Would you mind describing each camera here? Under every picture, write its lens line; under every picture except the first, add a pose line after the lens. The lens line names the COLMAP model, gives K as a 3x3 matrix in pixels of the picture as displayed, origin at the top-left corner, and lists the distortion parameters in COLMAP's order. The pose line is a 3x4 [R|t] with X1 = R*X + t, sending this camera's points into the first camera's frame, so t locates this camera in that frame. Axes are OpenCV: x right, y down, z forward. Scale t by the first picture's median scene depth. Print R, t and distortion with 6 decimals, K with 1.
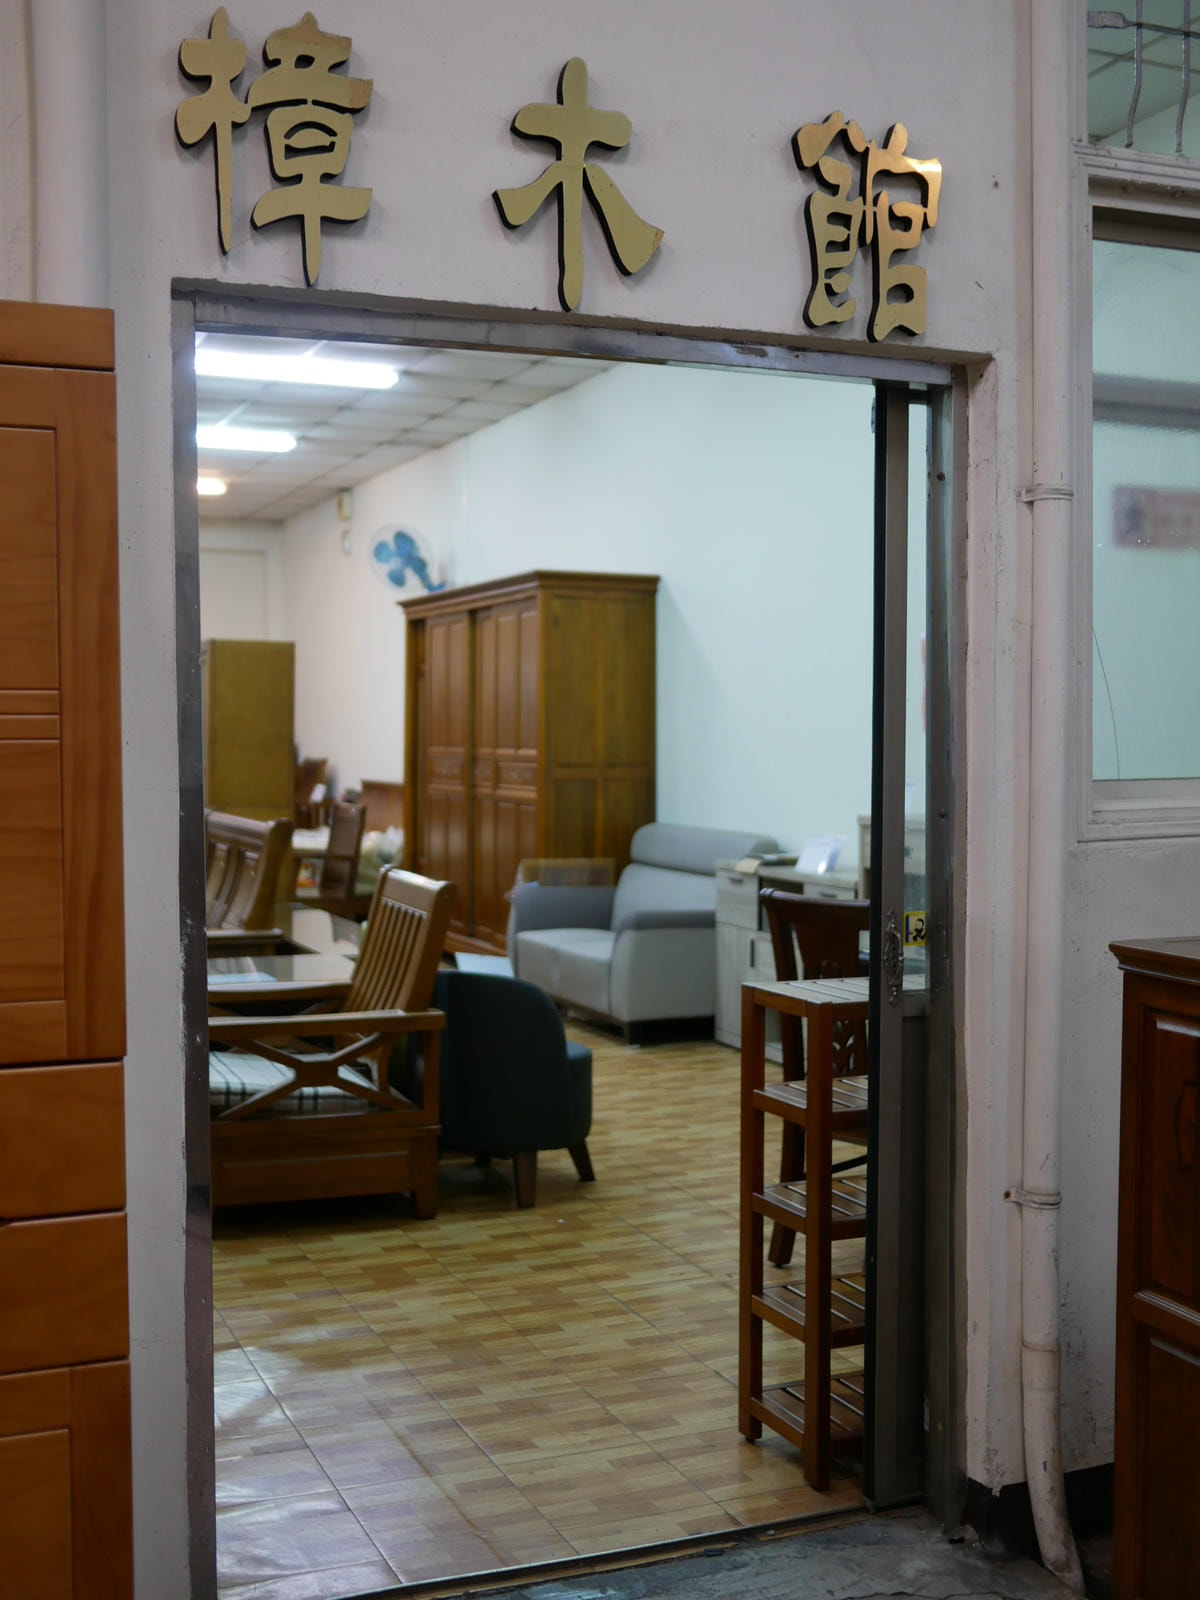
lens RADIAL K [[1811.0, 0, 597.7], [0, 1811.0, 805.0], [0, 0, 1]] dist [-0.014131, 0.000000]
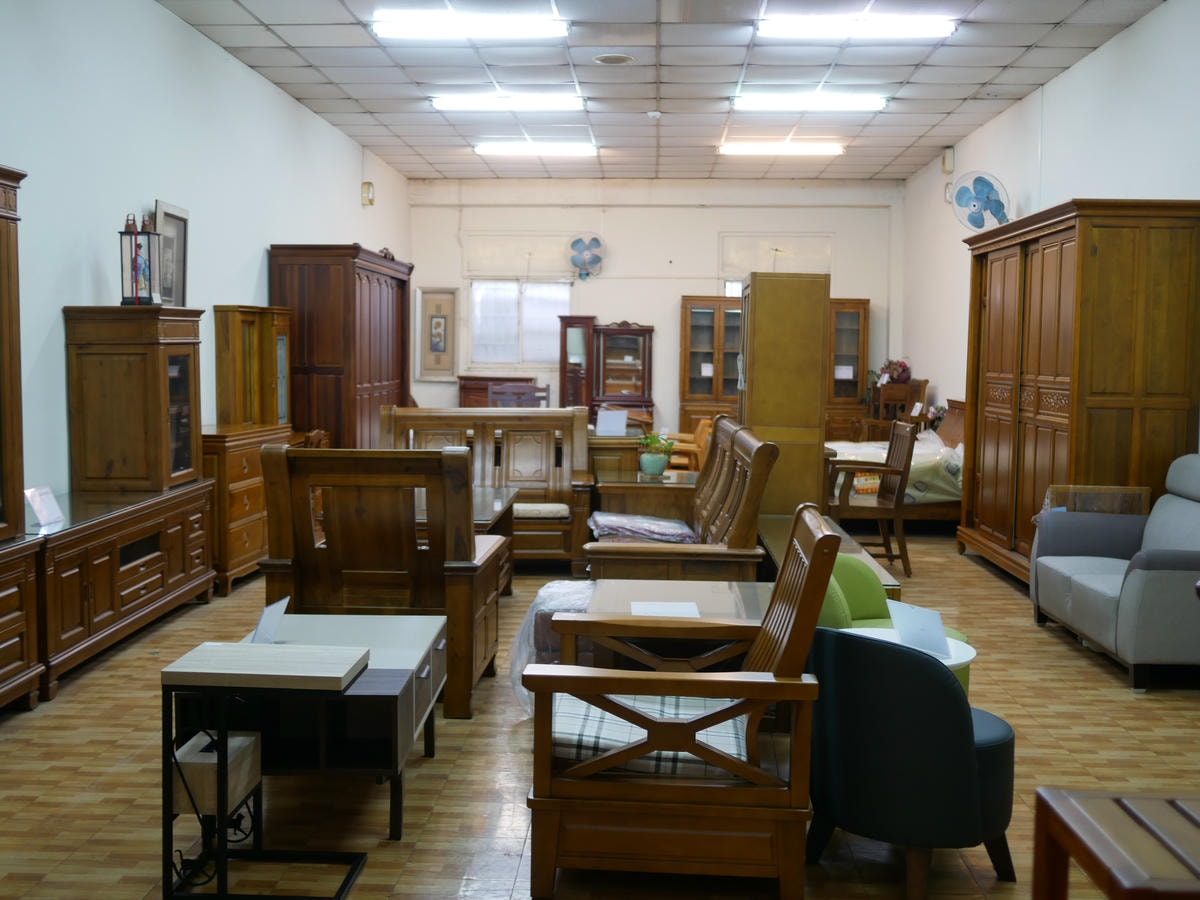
lens RADIAL K [[1358.3, 0, 598.7], [0, 1358.3, 441.3], [0, 0, 1]] dist [-0.014131, 0.000000]
pose [[0.905803, 0.035500, -0.422209, 0.048957], [-0.025767, 0.999255, 0.028739, -0.009392], [0.422914, -0.015153, 0.906043, 0.194596]]
